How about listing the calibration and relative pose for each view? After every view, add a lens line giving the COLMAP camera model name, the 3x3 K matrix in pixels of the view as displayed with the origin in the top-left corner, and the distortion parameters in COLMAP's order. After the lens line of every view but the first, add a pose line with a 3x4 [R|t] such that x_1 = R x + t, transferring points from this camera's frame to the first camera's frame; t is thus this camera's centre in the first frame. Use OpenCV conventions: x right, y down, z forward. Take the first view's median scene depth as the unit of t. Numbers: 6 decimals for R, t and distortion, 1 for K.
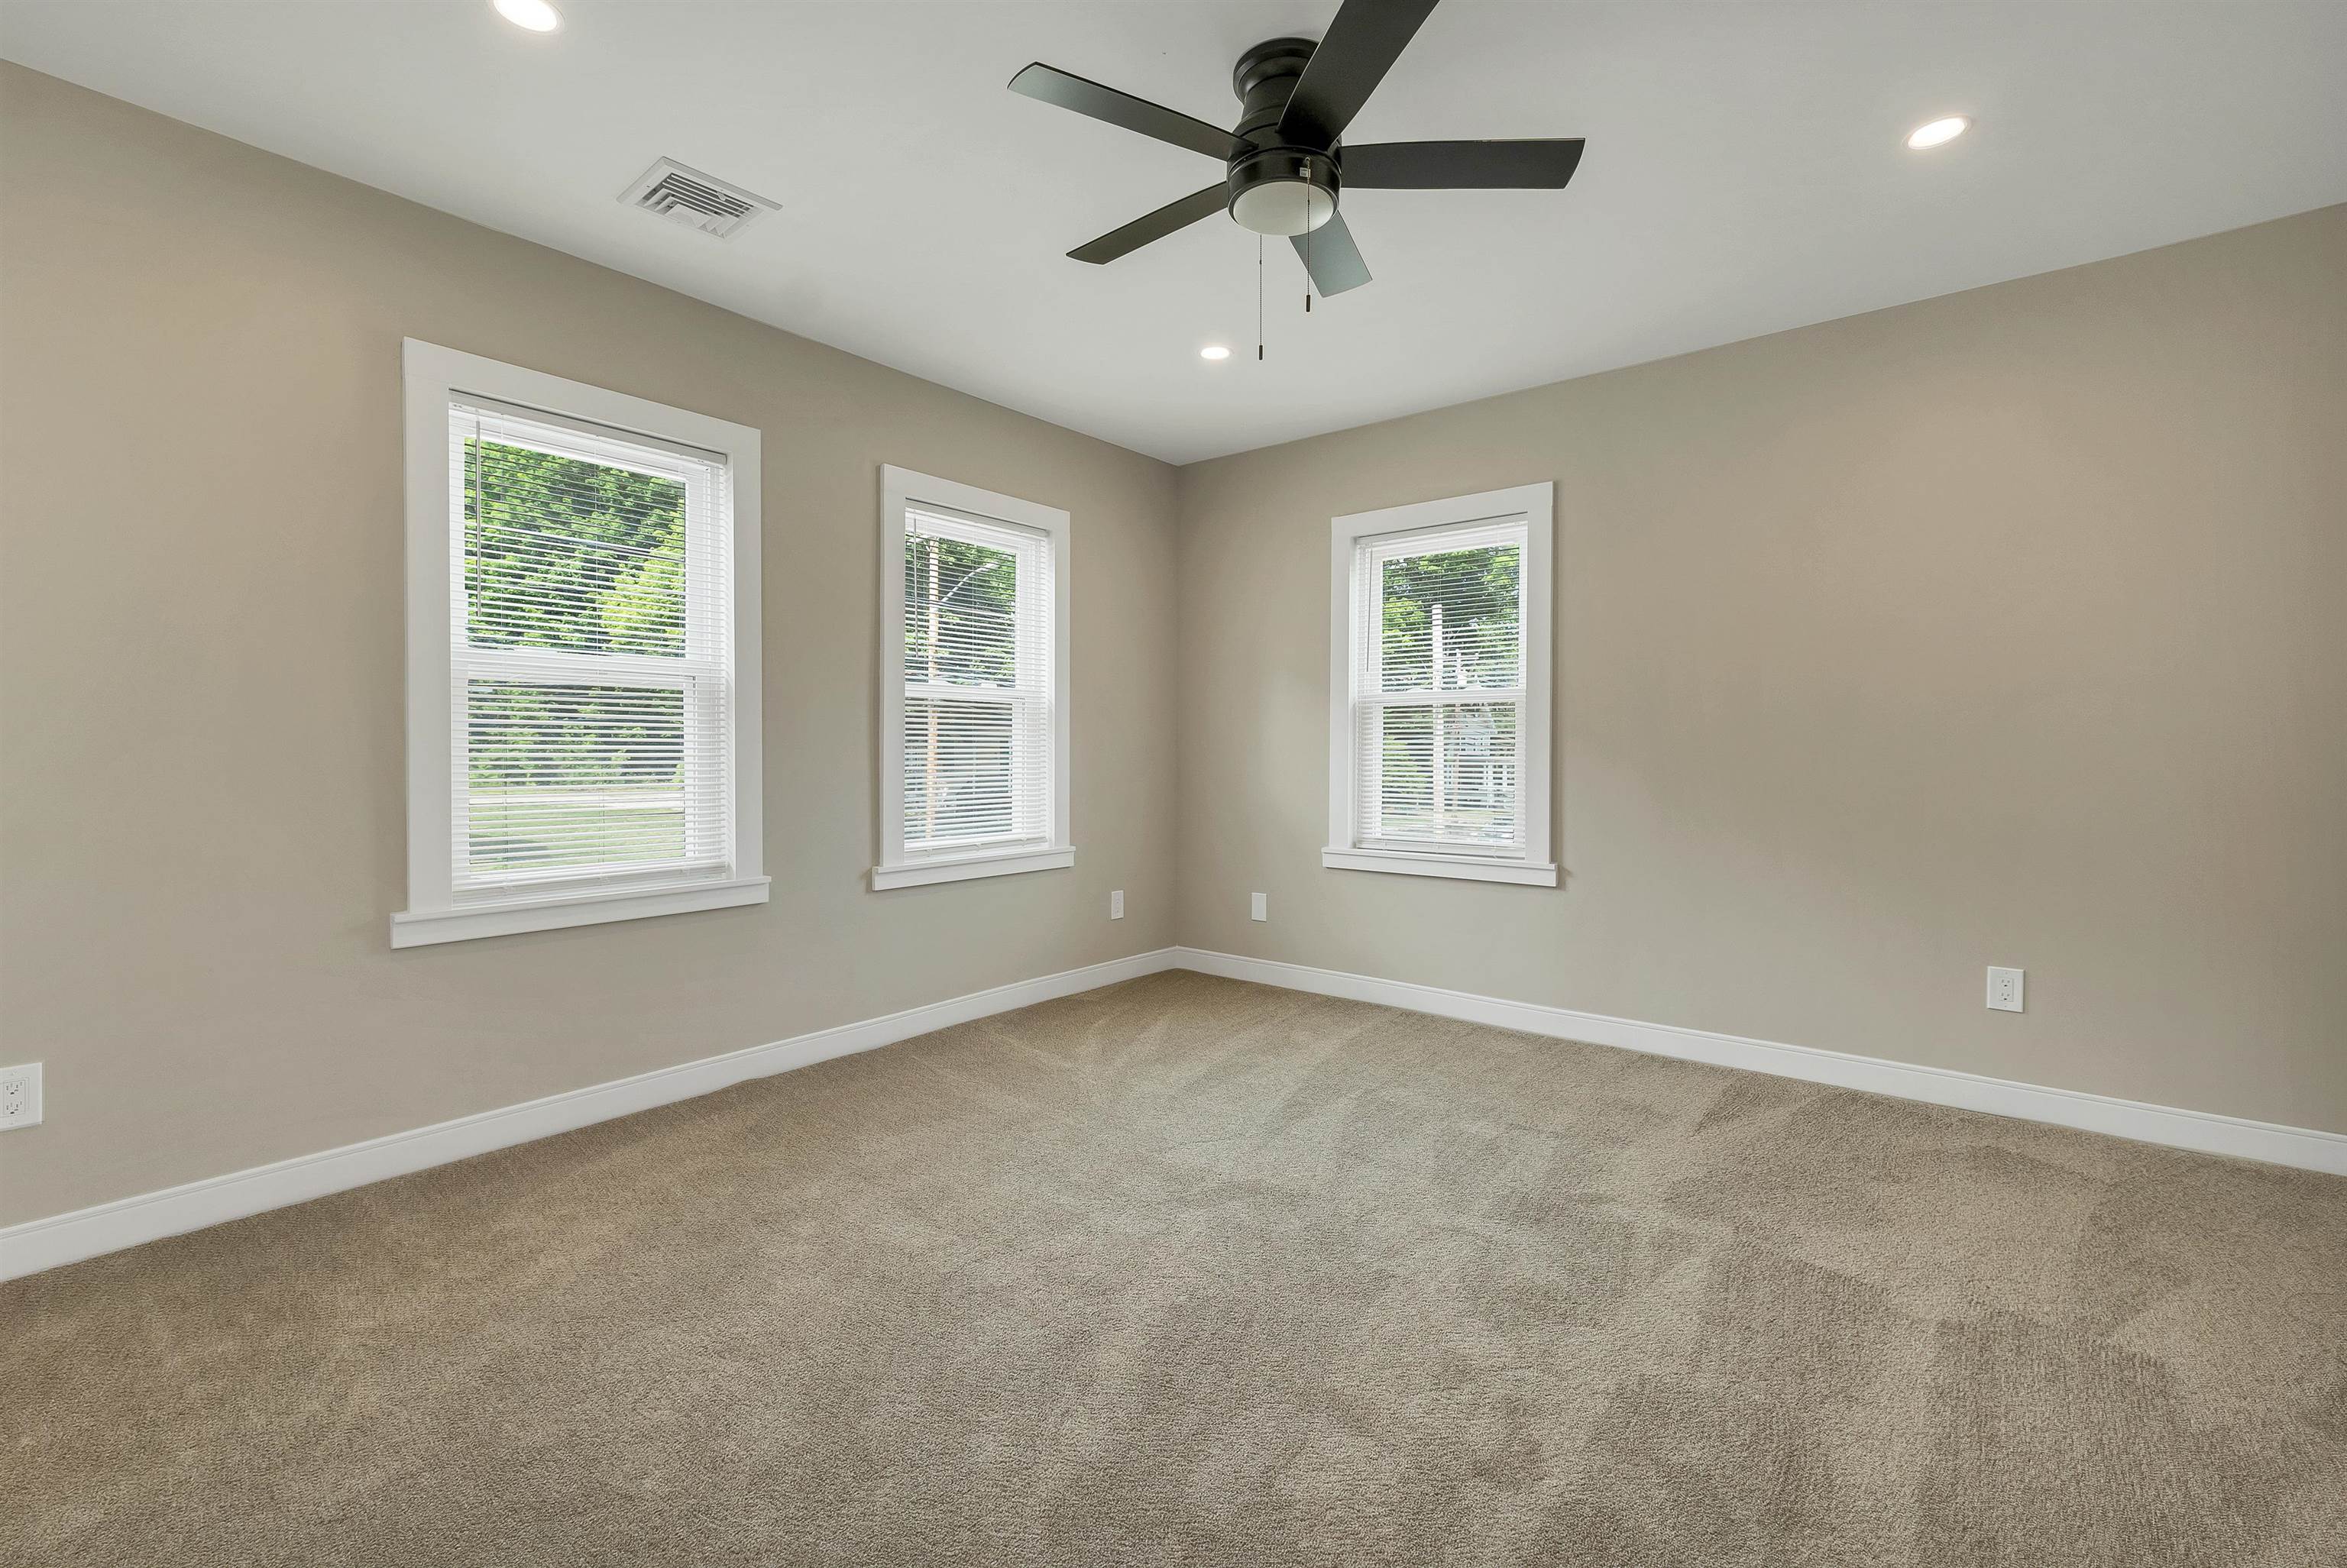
lens RADIAL K [[970.4, 0, 1169.7], [0, 970.4, 783.8], [0, 0, 1]] dist [0.007963, -0.000037]
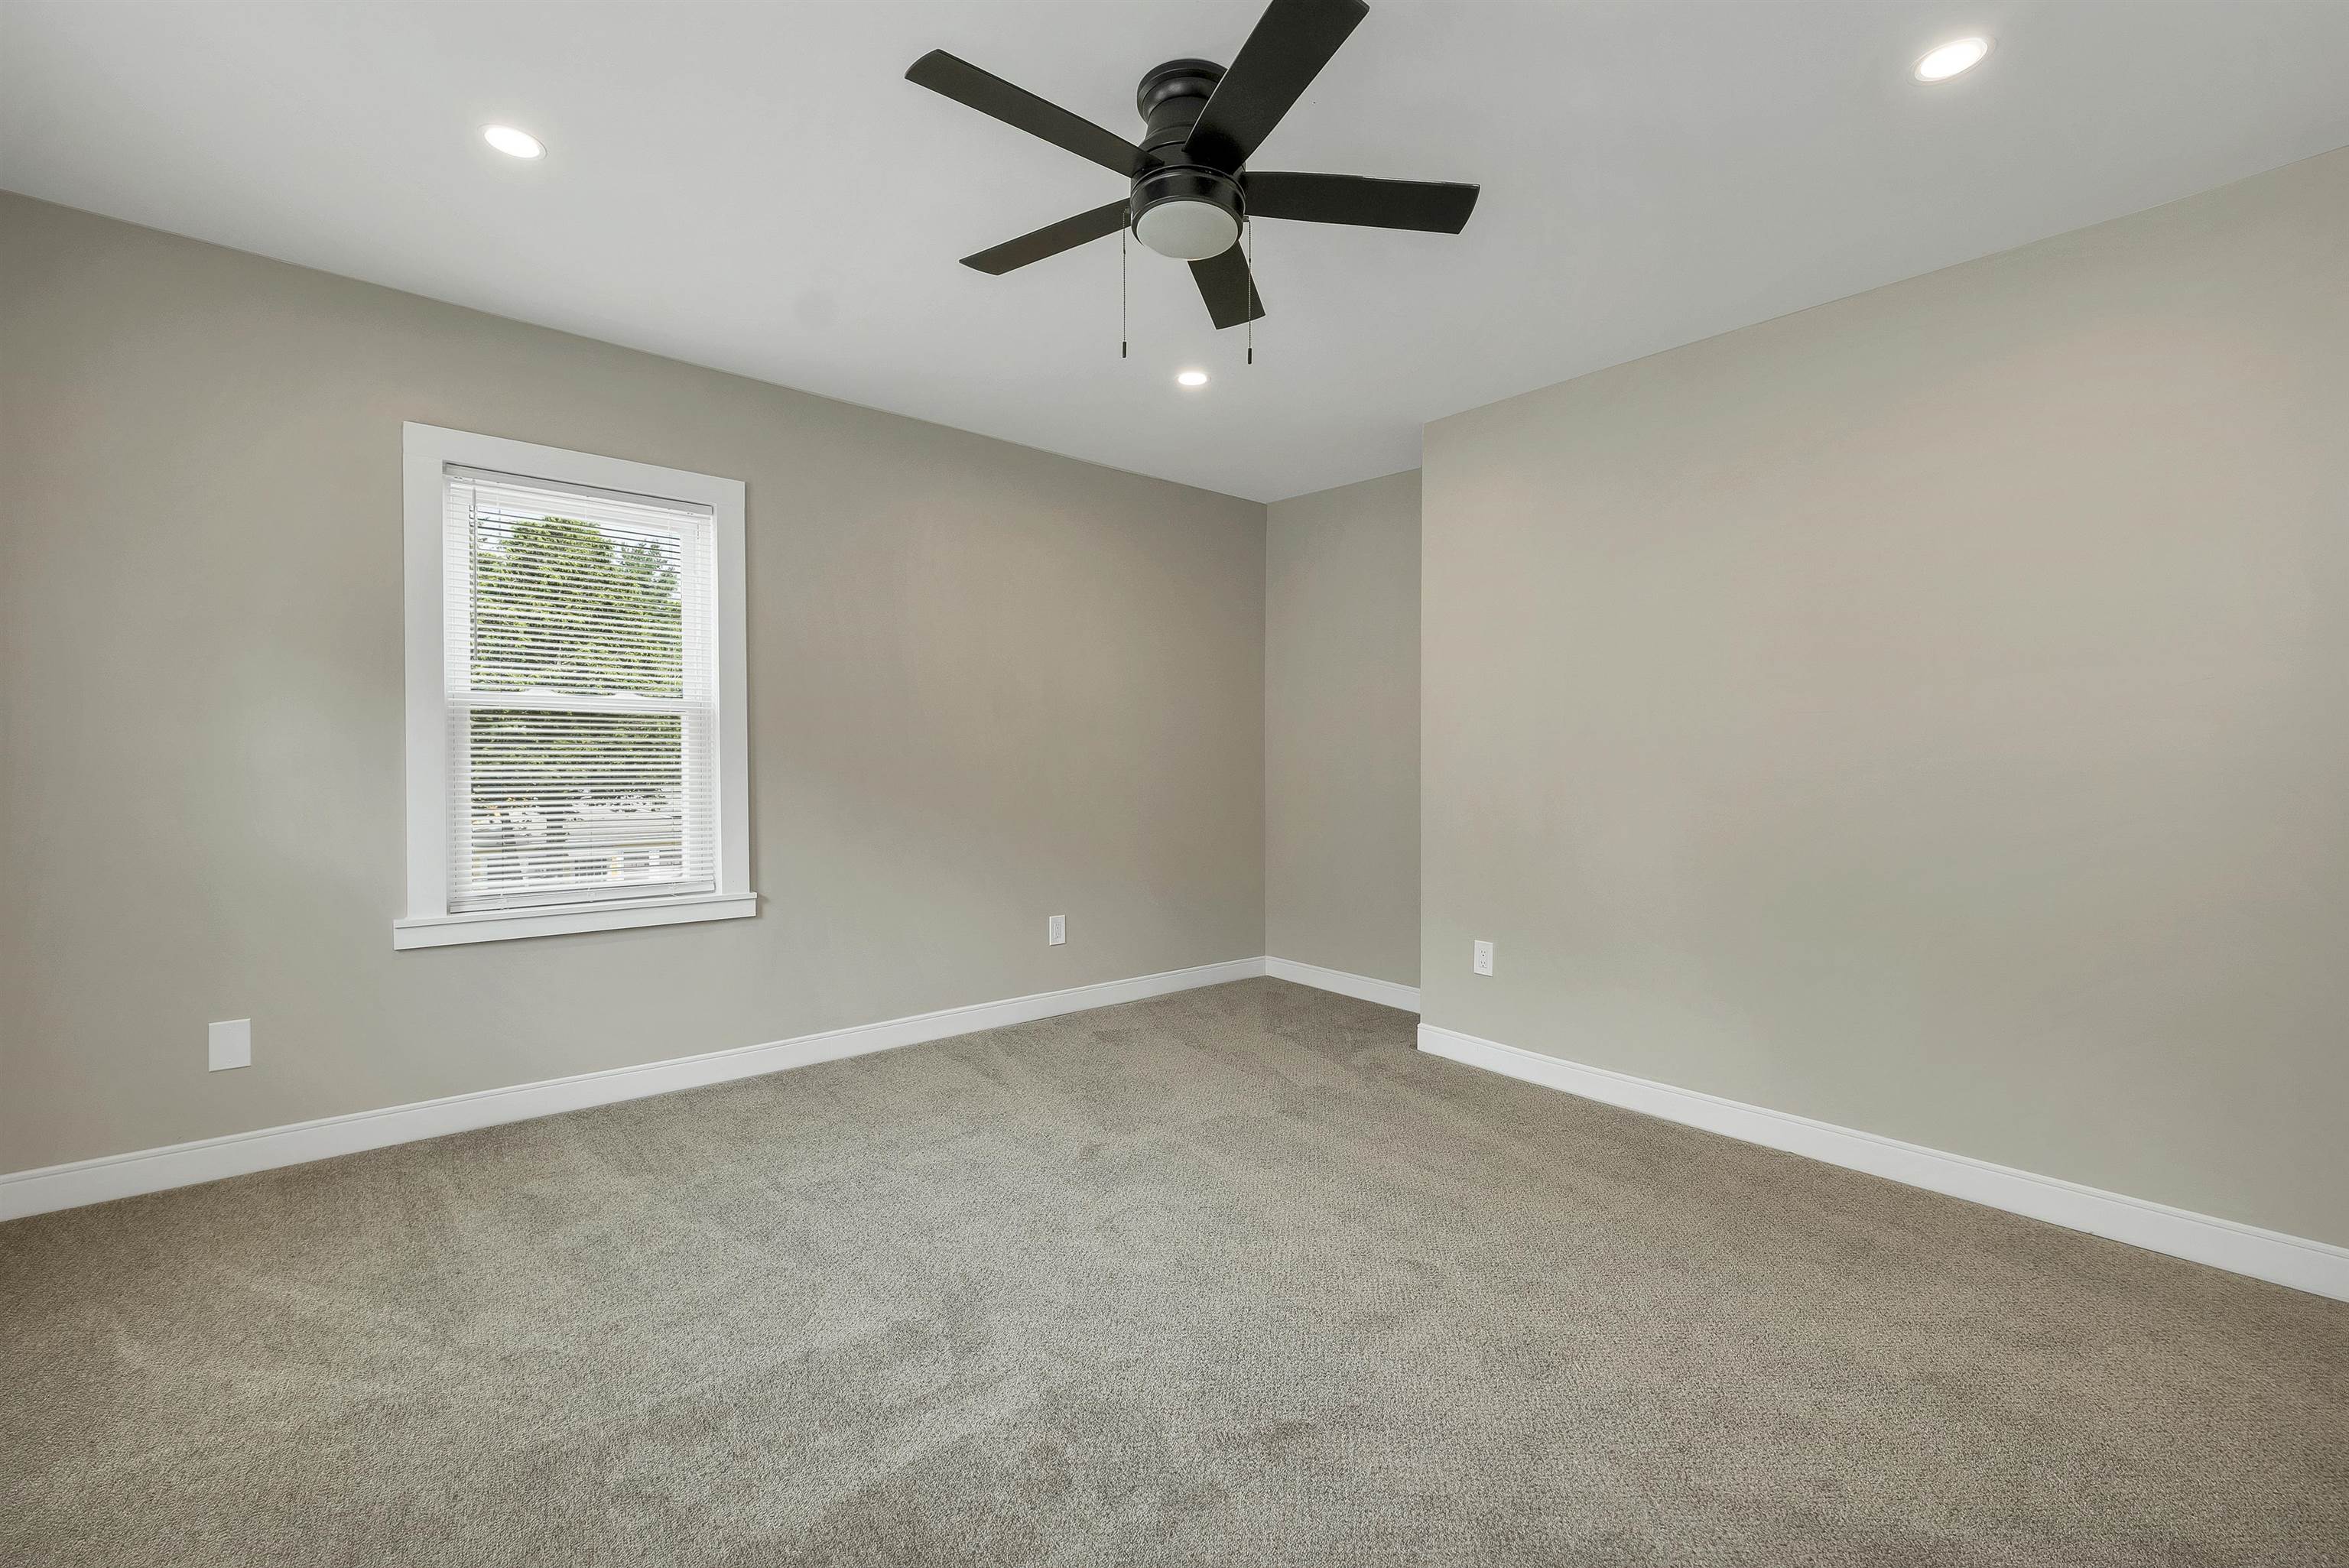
lens RADIAL K [[971.2, 0, 1170.7], [0, 971.2, 783.8], [0, 0, 1]] dist [0.007963, -0.000037]
pose [[0.210746, -0.018099, 0.977373, -0.548695], [0.034697, 0.999337, 0.011024, -0.022435], [-0.976925, 0.031589, 0.211235, 0.513585]]
